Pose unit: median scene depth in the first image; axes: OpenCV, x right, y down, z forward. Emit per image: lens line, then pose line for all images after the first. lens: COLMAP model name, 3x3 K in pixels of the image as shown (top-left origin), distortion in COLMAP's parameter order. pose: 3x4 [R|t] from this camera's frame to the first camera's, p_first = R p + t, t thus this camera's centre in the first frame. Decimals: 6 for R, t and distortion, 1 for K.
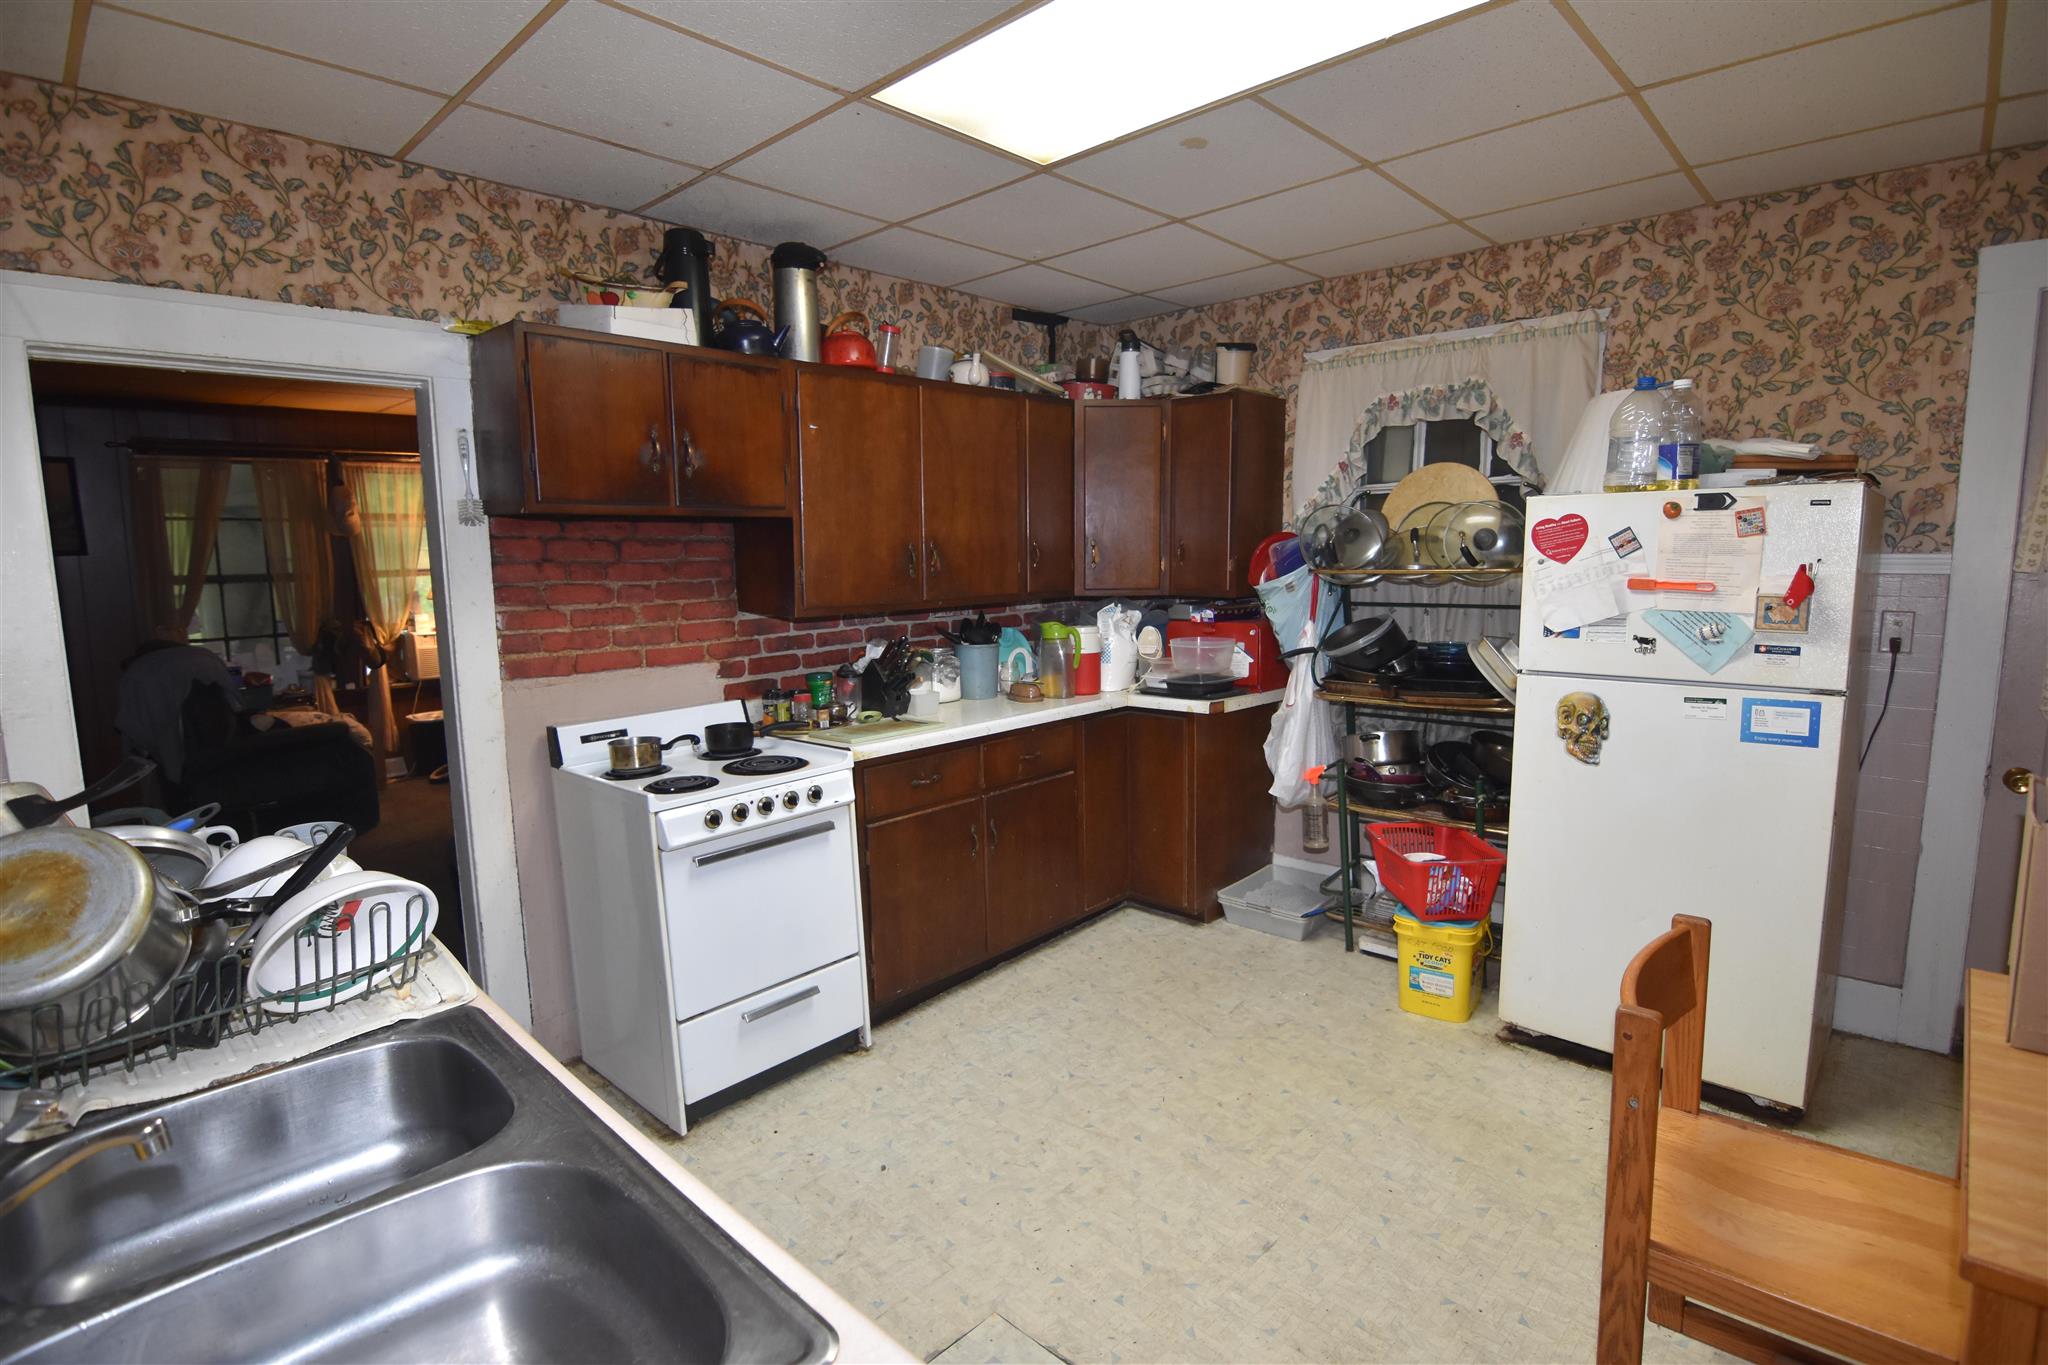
lens RADIAL K [[989.6, 0, 1024.0], [0, 989.6, 682.5], [0, 0, 1]] dist [-0.004054, -0.012089]
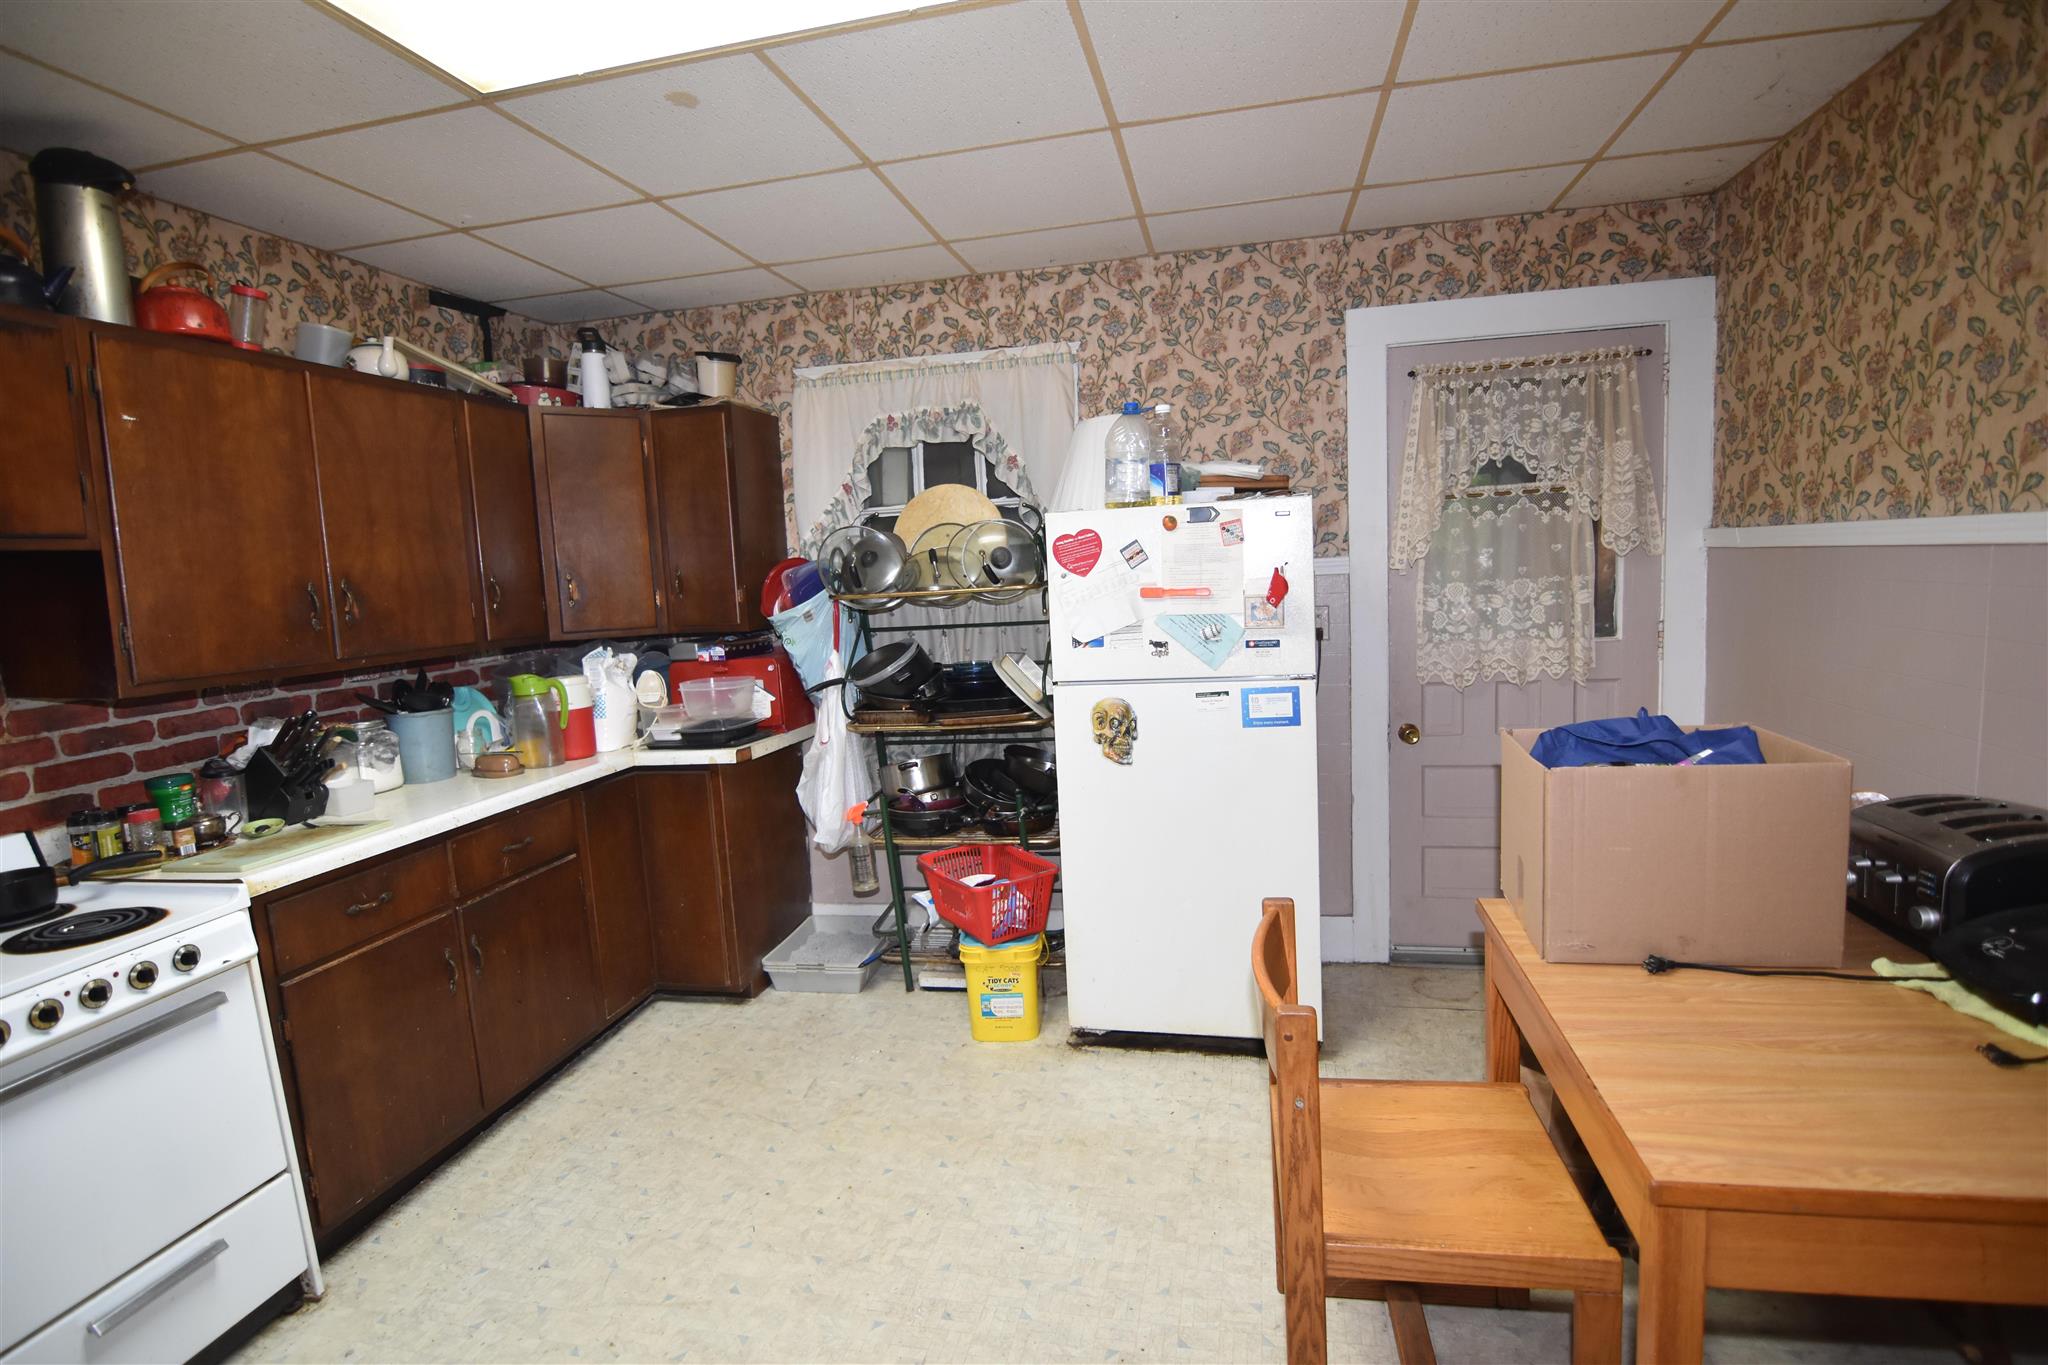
lens RADIAL K [[989.6, 0, 1024.0], [0, 989.6, 682.5], [0, 0, 1]] dist [-0.004054, -0.012089]
pose [[0.858162, -0.087309, 0.505900, -0.035677], [0.105636, 0.994376, -0.007581, -0.006336], [-0.502392, 0.059947, 0.862559, 0.109082]]
